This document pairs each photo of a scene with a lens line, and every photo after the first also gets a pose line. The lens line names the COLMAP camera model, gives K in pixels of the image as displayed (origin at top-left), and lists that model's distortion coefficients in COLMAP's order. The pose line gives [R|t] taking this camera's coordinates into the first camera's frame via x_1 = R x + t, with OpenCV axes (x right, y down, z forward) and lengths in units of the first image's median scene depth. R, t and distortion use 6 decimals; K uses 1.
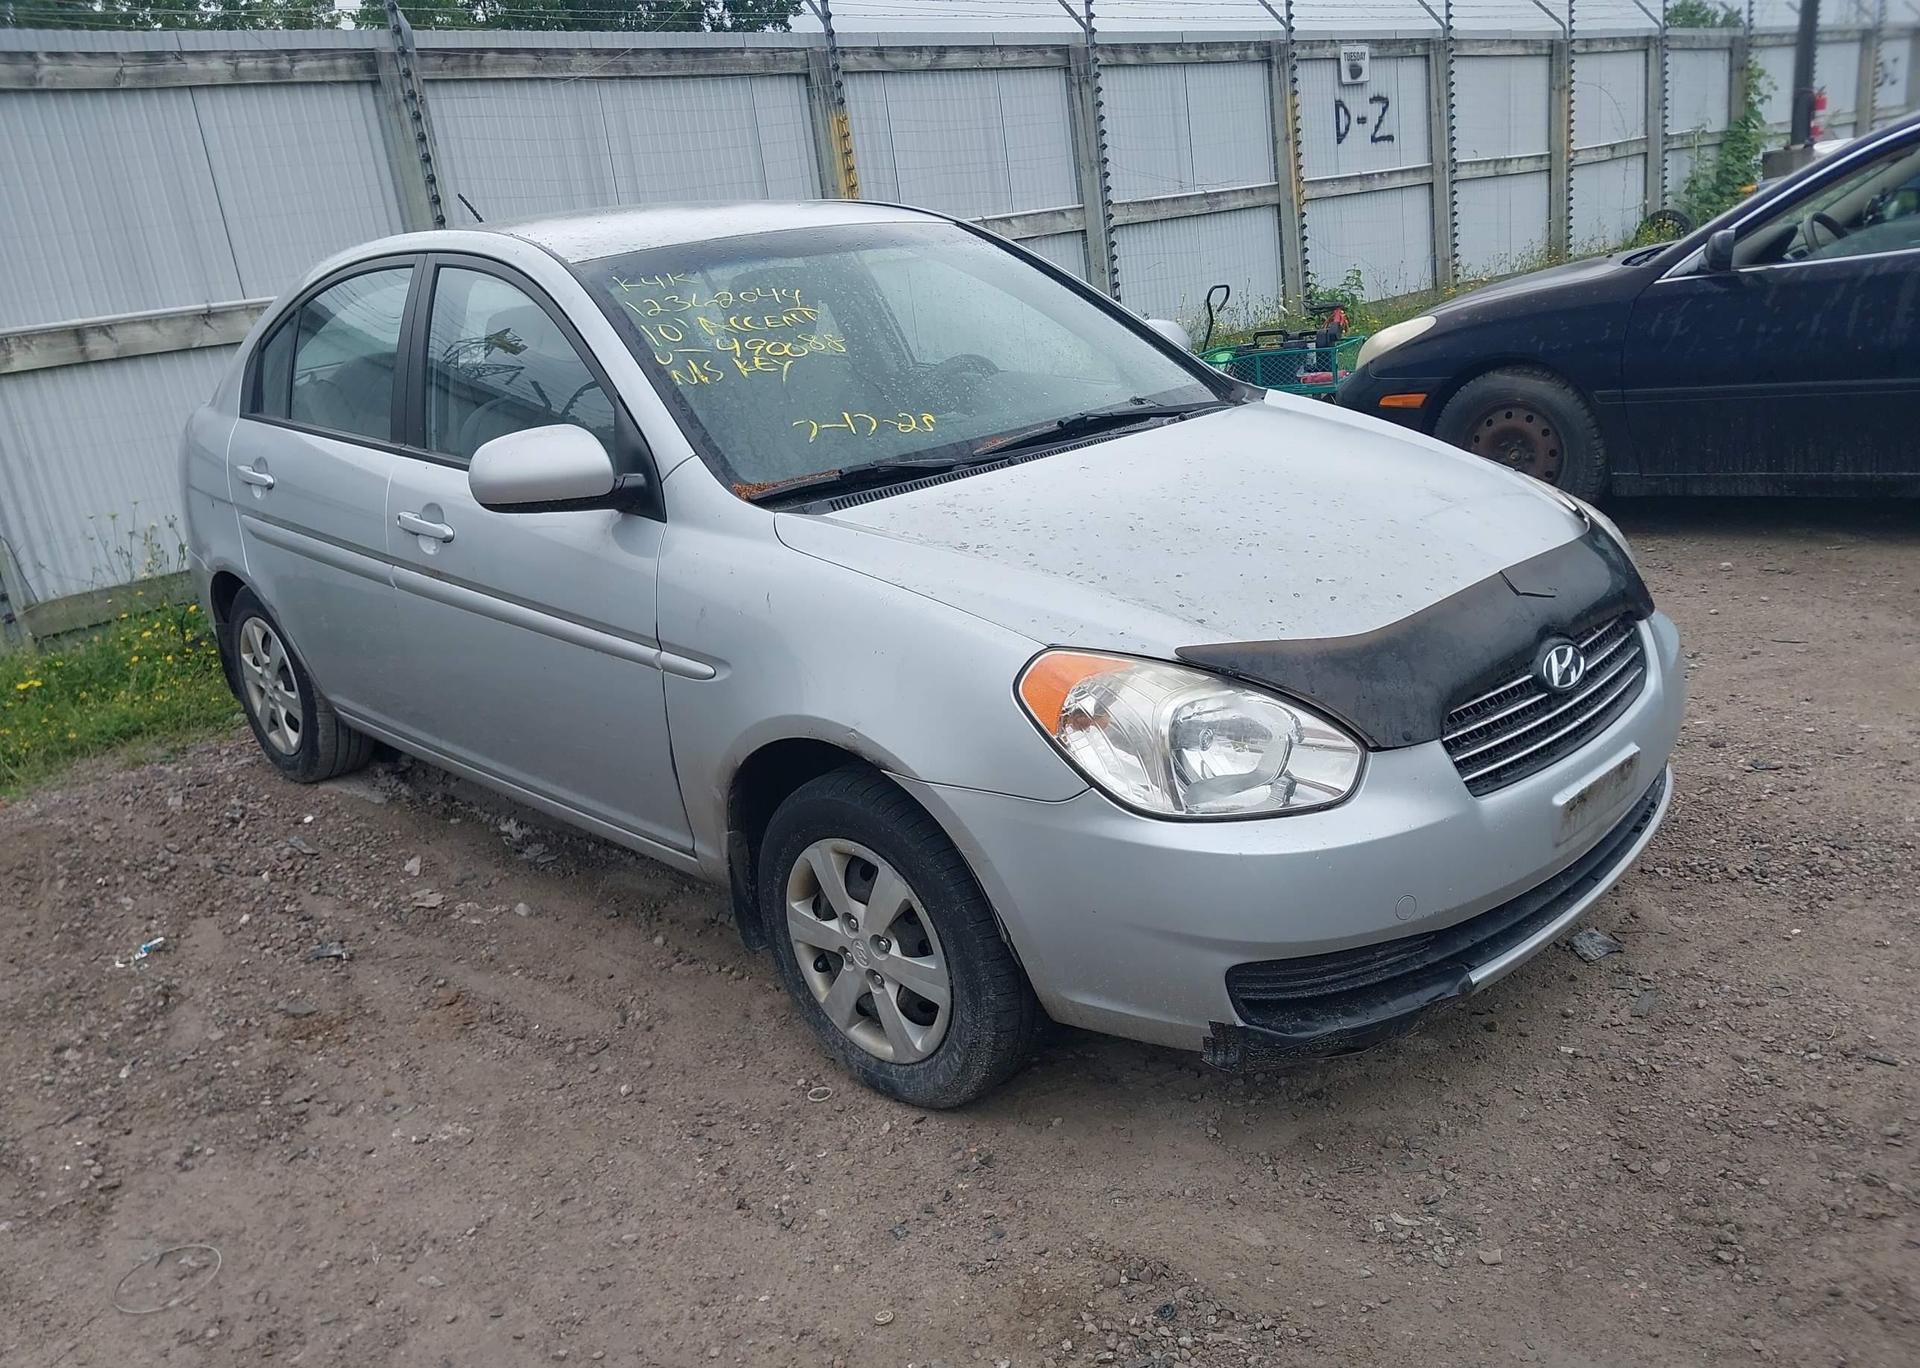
lens RADIAL K [[1537.1, 0, 952.4], [0, 1537.1, 698.5], [0, 0, 1]] dist [0.031005, -0.033050]
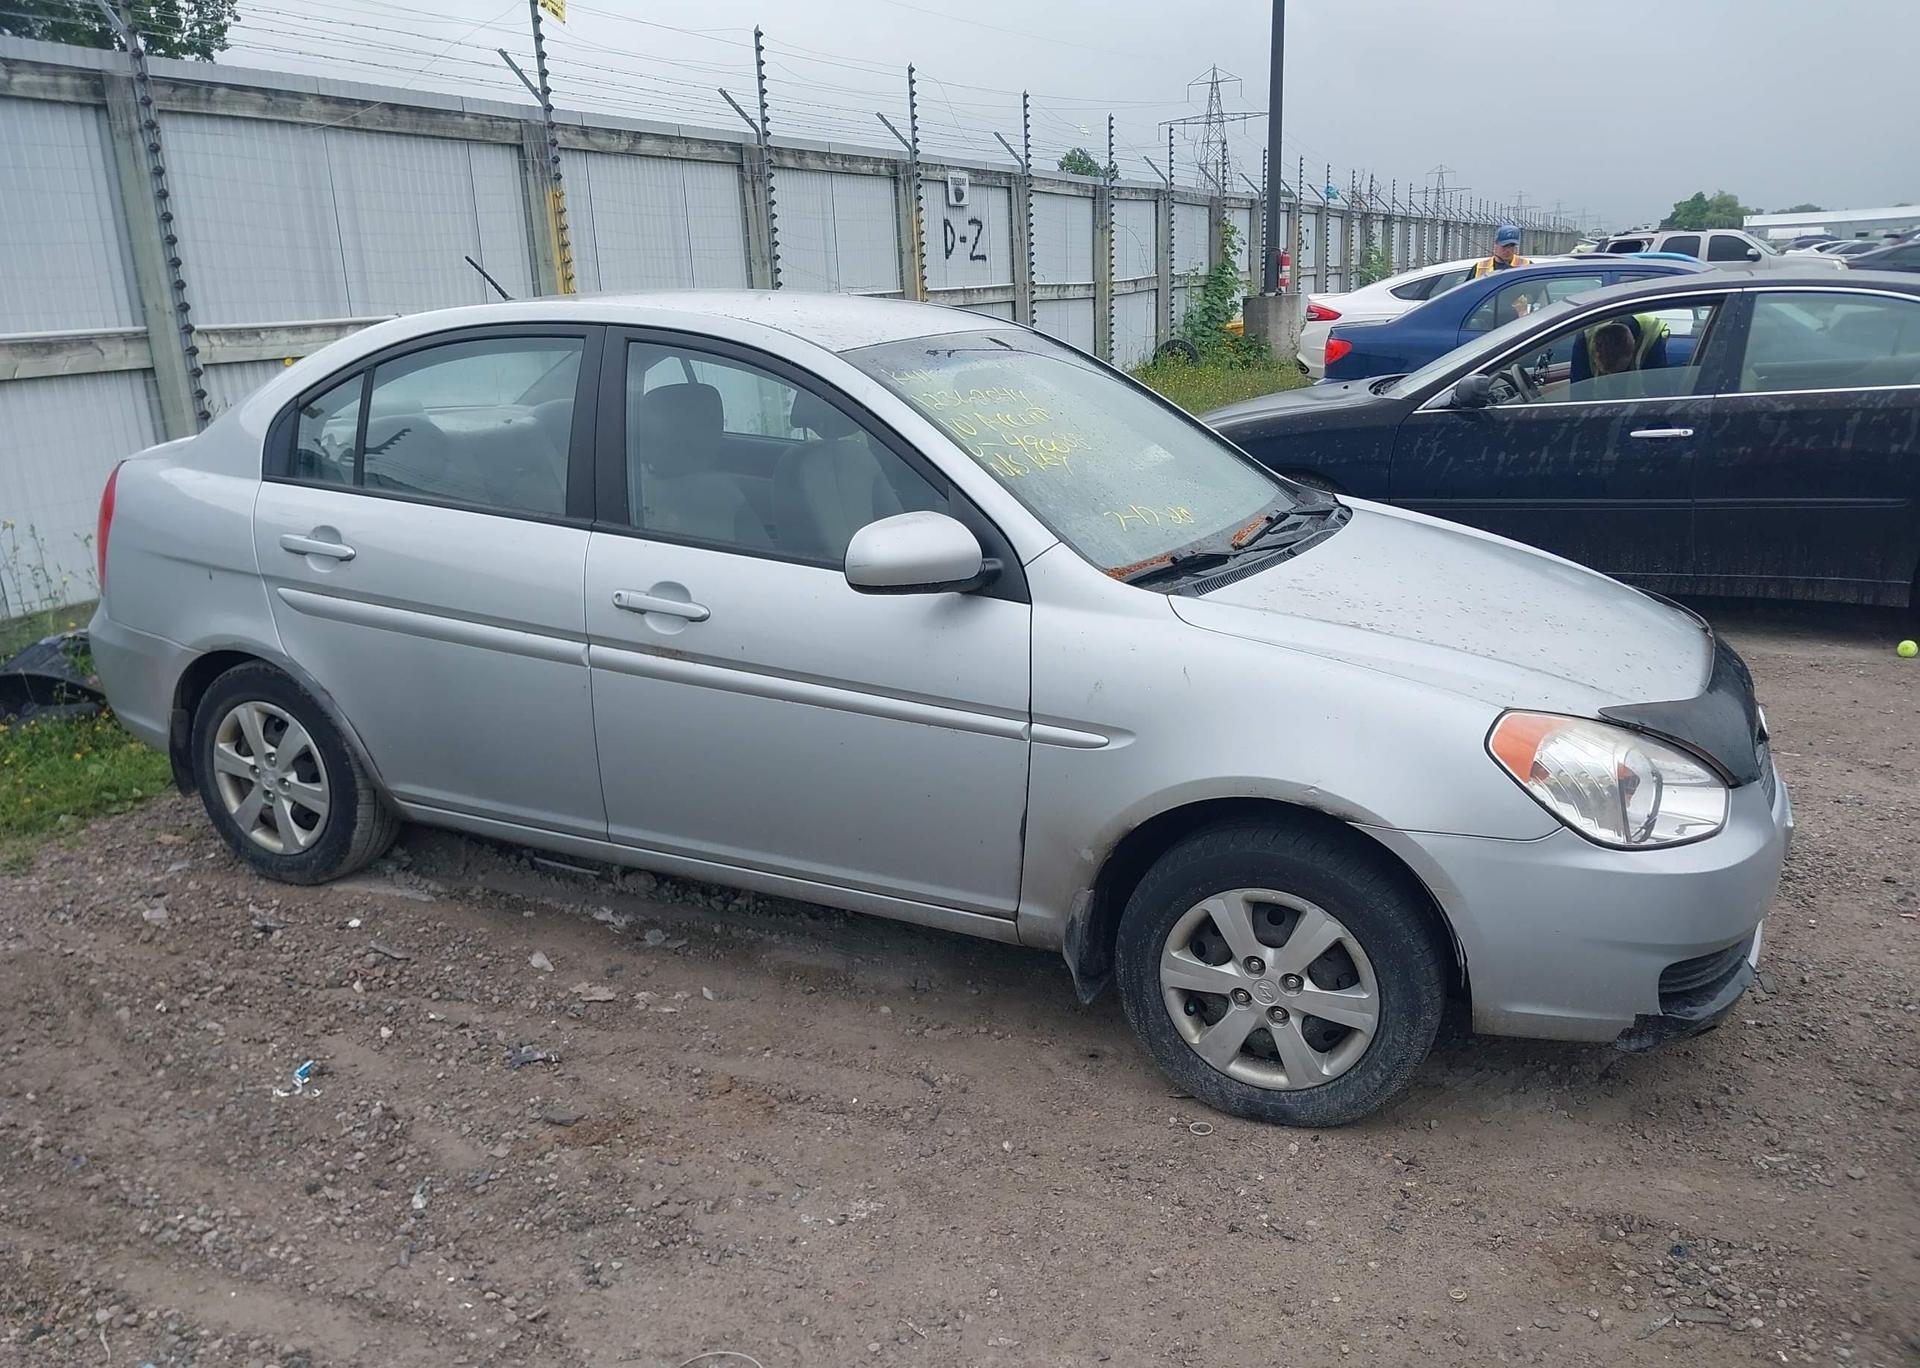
lens RADIAL K [[1537.1, 0, 946.2], [0, 1537.1, 691.5], [0, 0, 1]] dist [0.031005, -0.033050]
pose [[0.933491, -0.011103, 0.358429, -0.244566], [0.031424, 0.998208, -0.050918, -0.000303], [-0.357221, 0.058795, 0.932167, 0.012726]]
